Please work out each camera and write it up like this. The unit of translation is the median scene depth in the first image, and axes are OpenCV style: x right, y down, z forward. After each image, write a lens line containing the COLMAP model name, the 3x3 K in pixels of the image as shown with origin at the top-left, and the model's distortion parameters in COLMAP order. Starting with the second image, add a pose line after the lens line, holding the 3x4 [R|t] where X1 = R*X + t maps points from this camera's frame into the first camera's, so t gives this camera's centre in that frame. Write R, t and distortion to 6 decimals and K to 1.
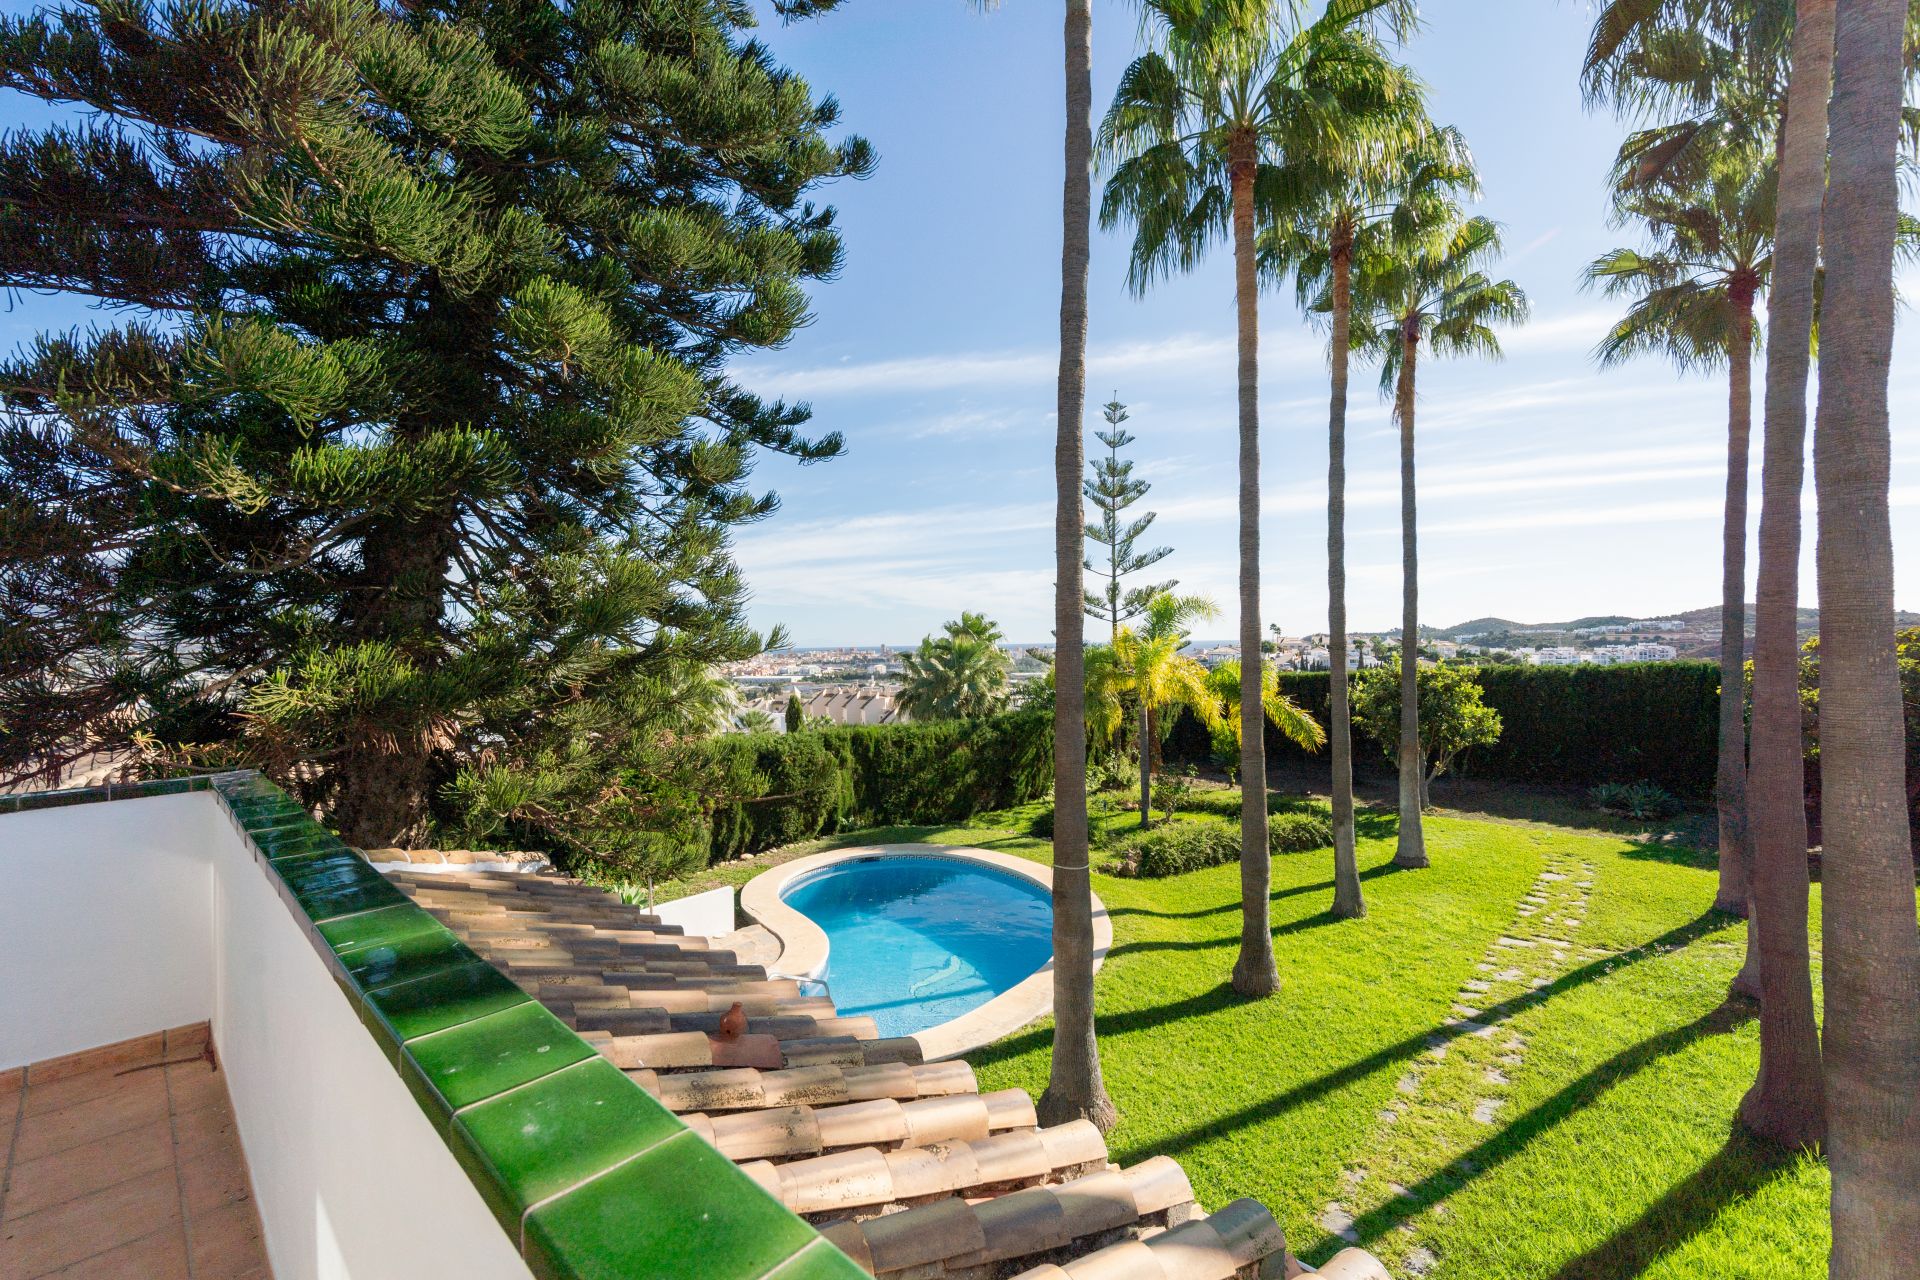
lens RADIAL K [[812.4, 0, 960.0], [0, 812.4, 640.0], [0, 0, 1]] dist [-0.000829, -0.000261]
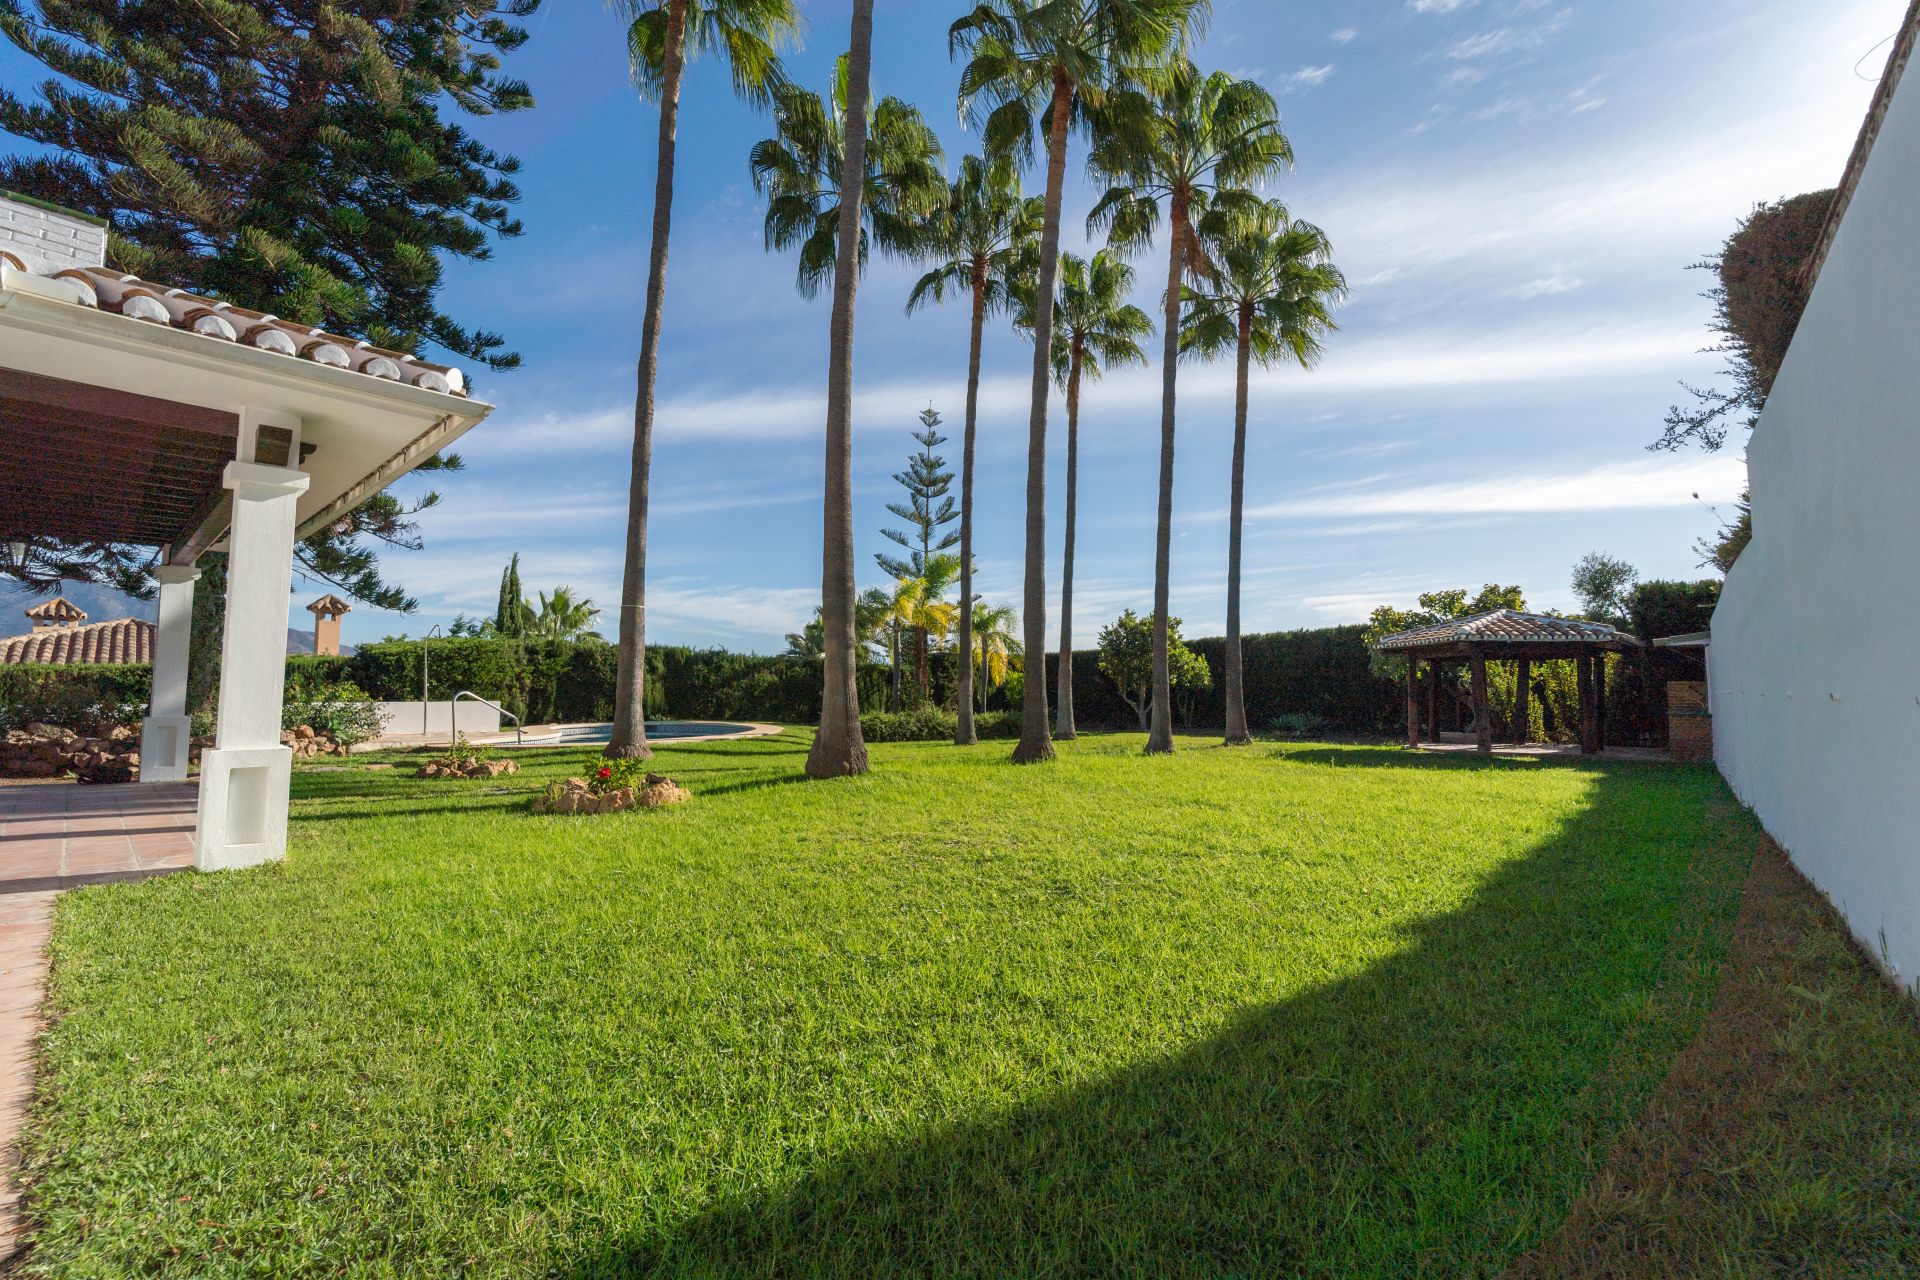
lens RADIAL K [[802.9, 0, 963.8], [0, 802.9, 626.8], [0, 0, 1]] dist [-0.000466, 0.000119]
pose [[0.998979, 0.029124, 0.034546, 0.338464], [-0.026747, 0.997370, -0.067357, 0.182461], [-0.036417, 0.066364, 0.997131, -0.297001]]
